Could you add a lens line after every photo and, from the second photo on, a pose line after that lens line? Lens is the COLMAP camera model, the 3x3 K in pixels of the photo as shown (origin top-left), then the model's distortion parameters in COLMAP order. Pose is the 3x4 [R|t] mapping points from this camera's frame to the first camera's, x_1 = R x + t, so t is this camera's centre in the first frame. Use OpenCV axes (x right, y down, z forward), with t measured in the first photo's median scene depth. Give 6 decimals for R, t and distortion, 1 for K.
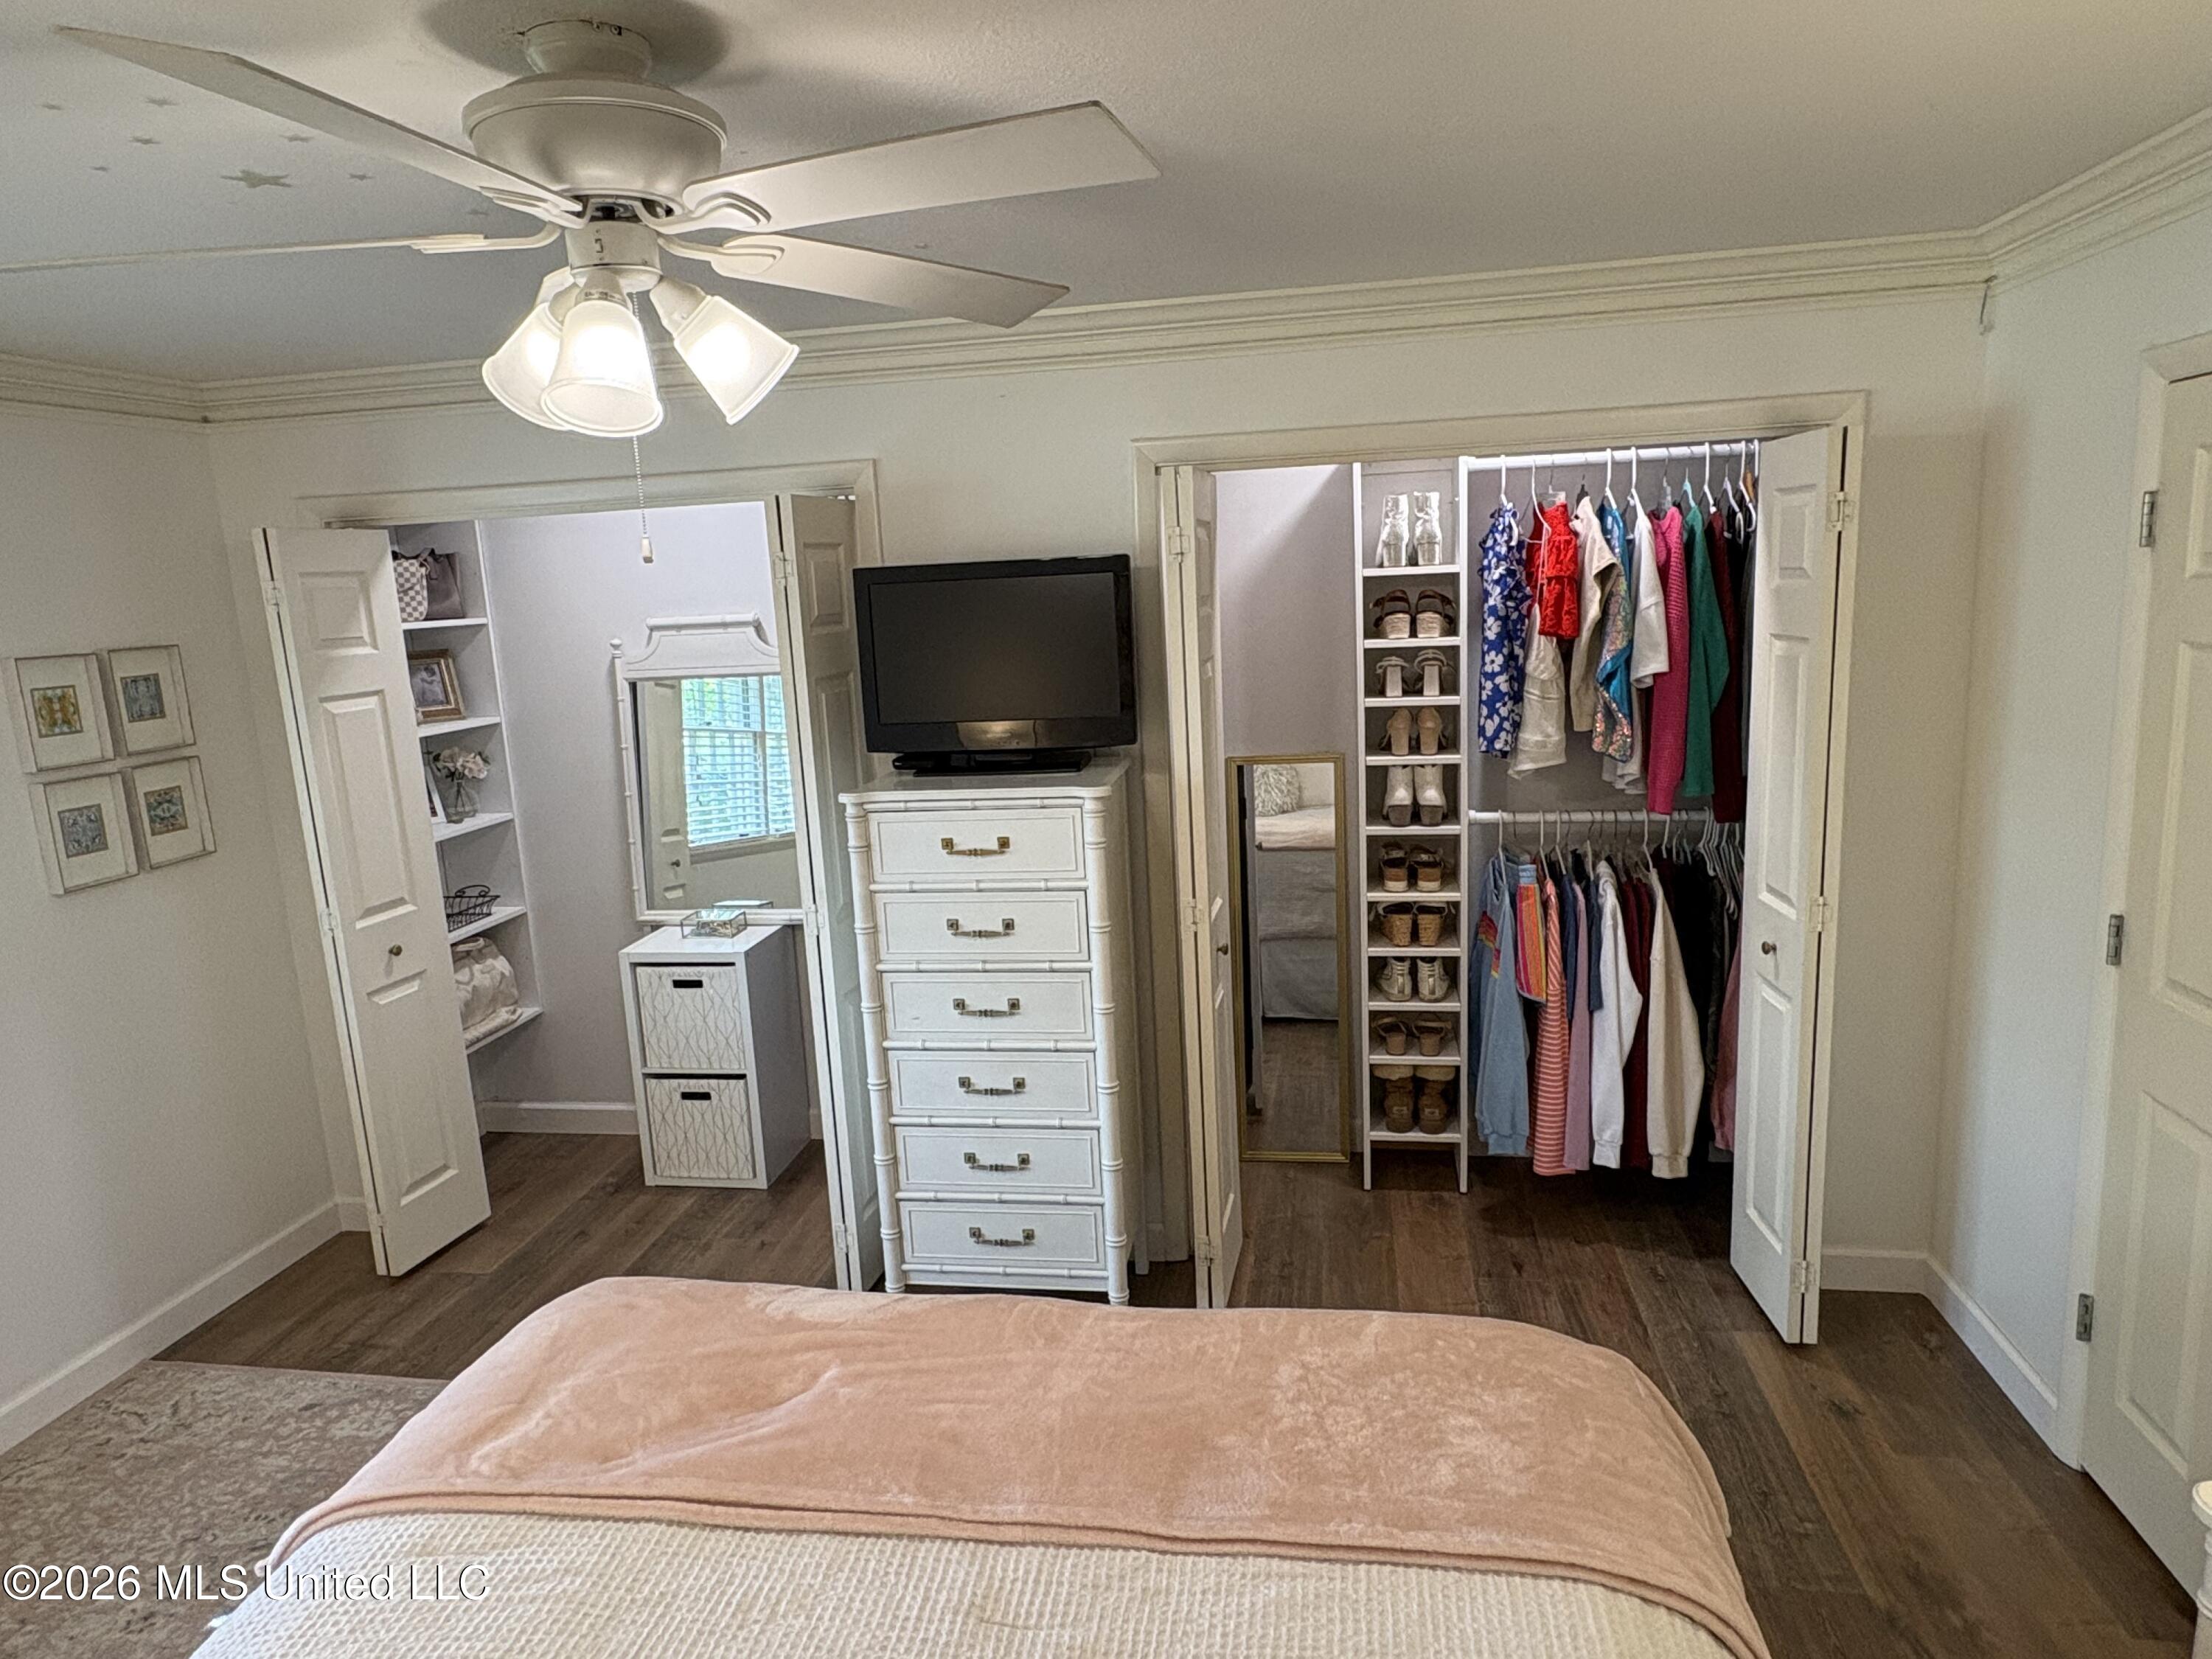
lens RADIAL K [[1357.7, 0, 1103.4], [0, 1357.7, 826.9], [0, 0, 1]] dist [-0.006869, -0.005158]
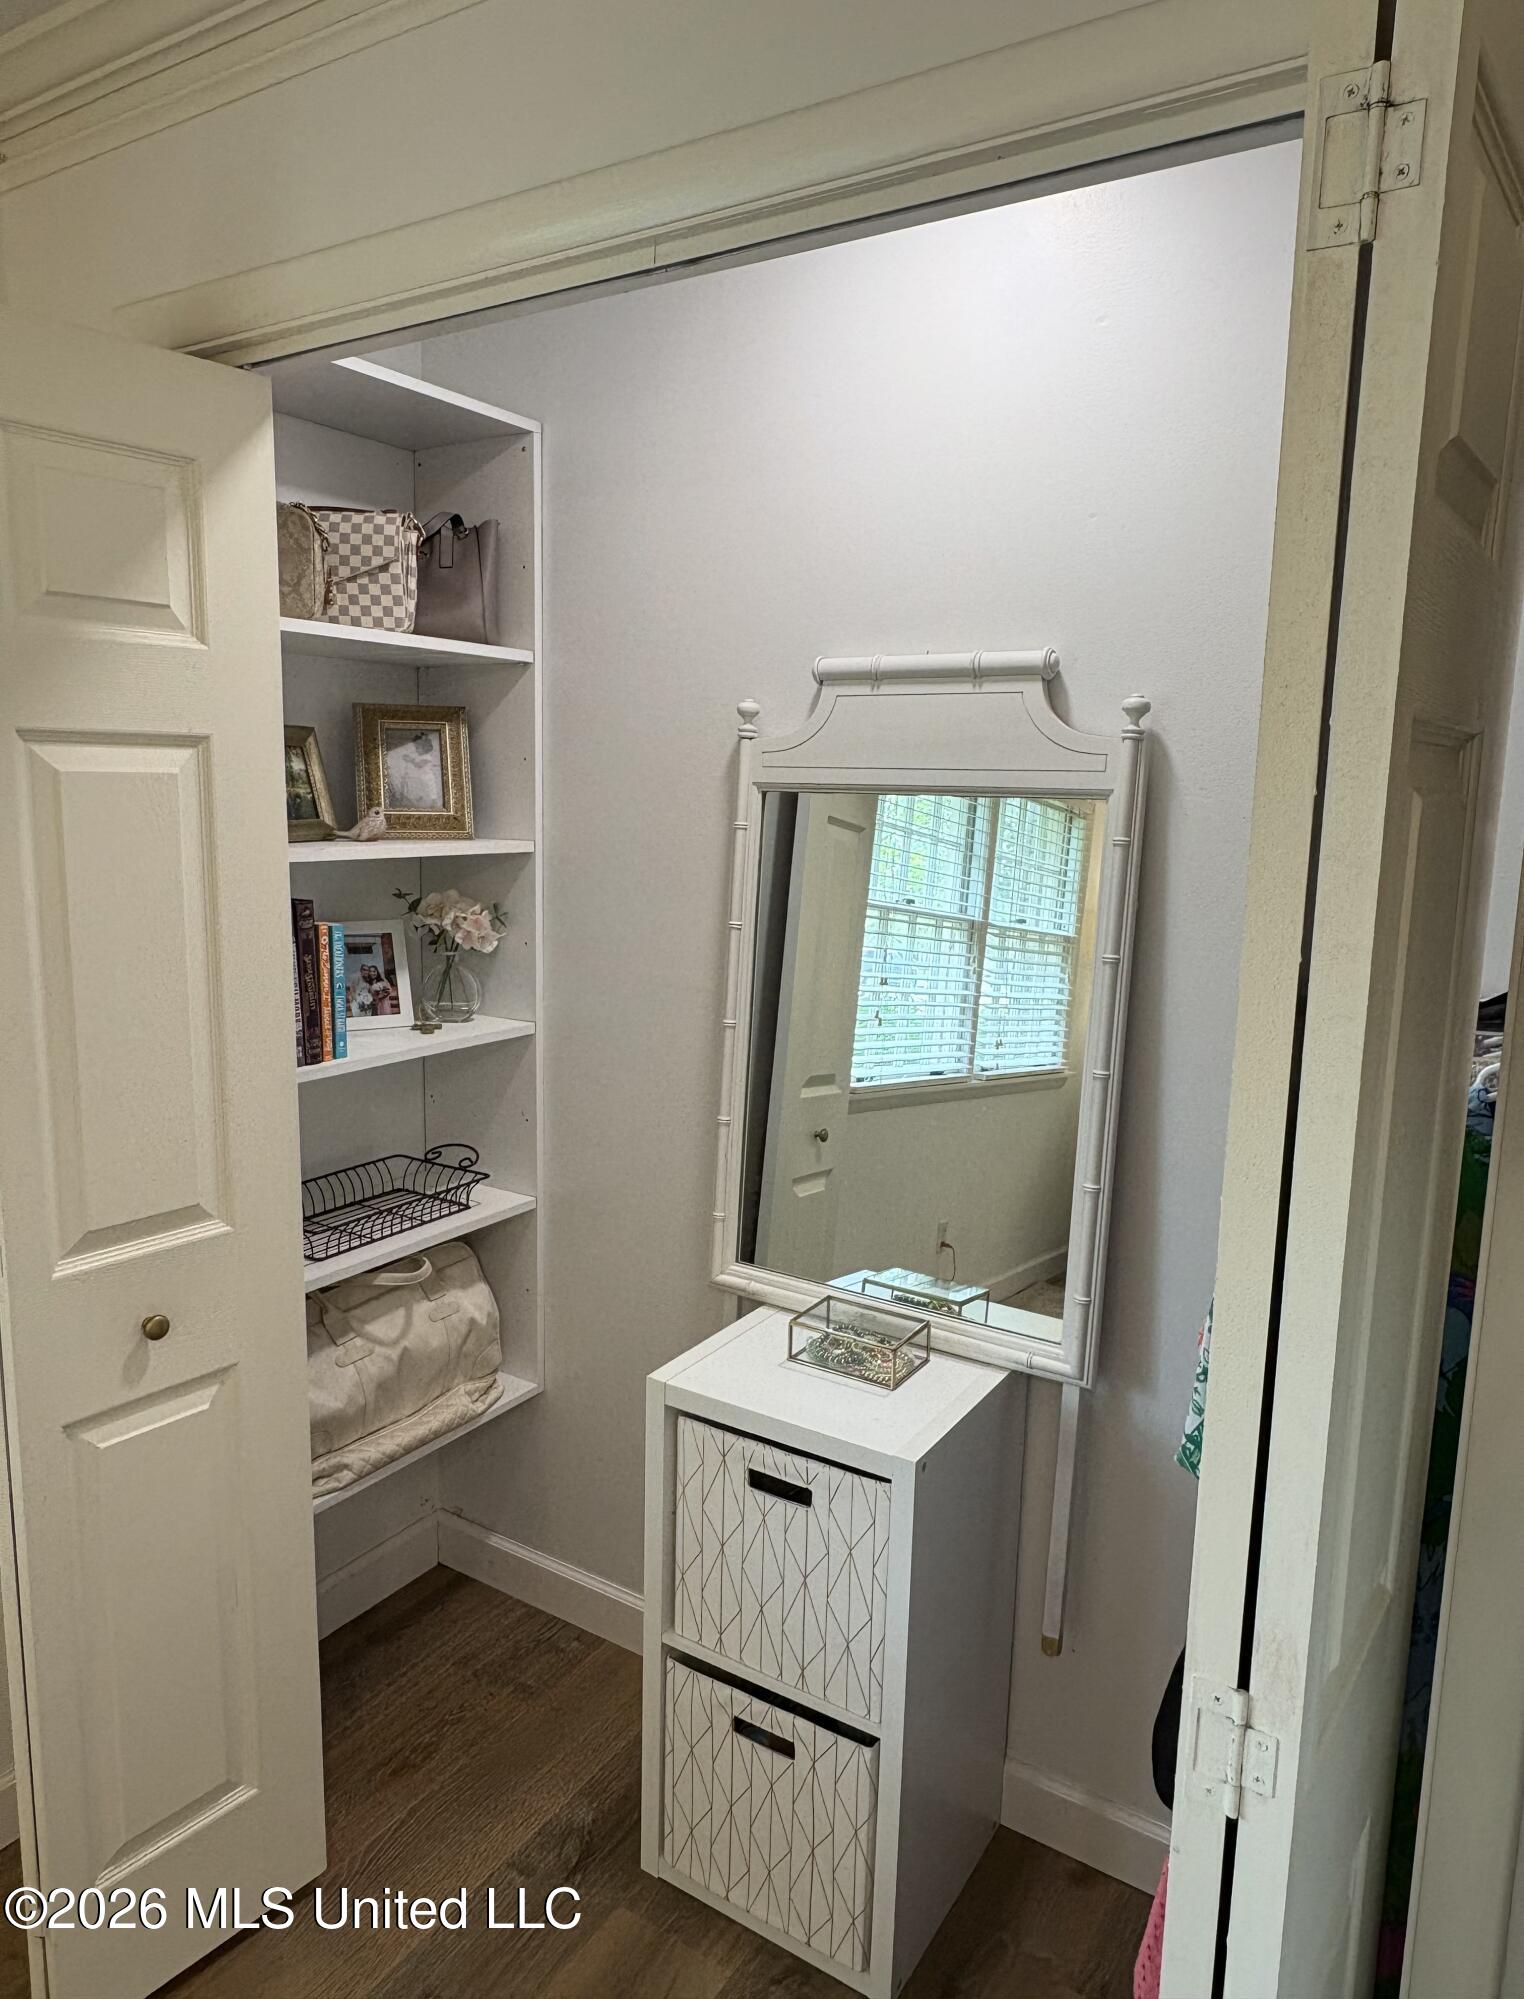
lens RADIAL K [[1297.9, 0, 761.7], [0, 1297.9, 1001.6], [0, 0, 1]] dist [-0.002700, -0.000234]
pose [[0.917817, 0.132712, -0.374165, -0.177743], [-0.137731, 0.990379, 0.013425, -0.041444], [0.372346, 0.039213, 0.927265, 0.608951]]
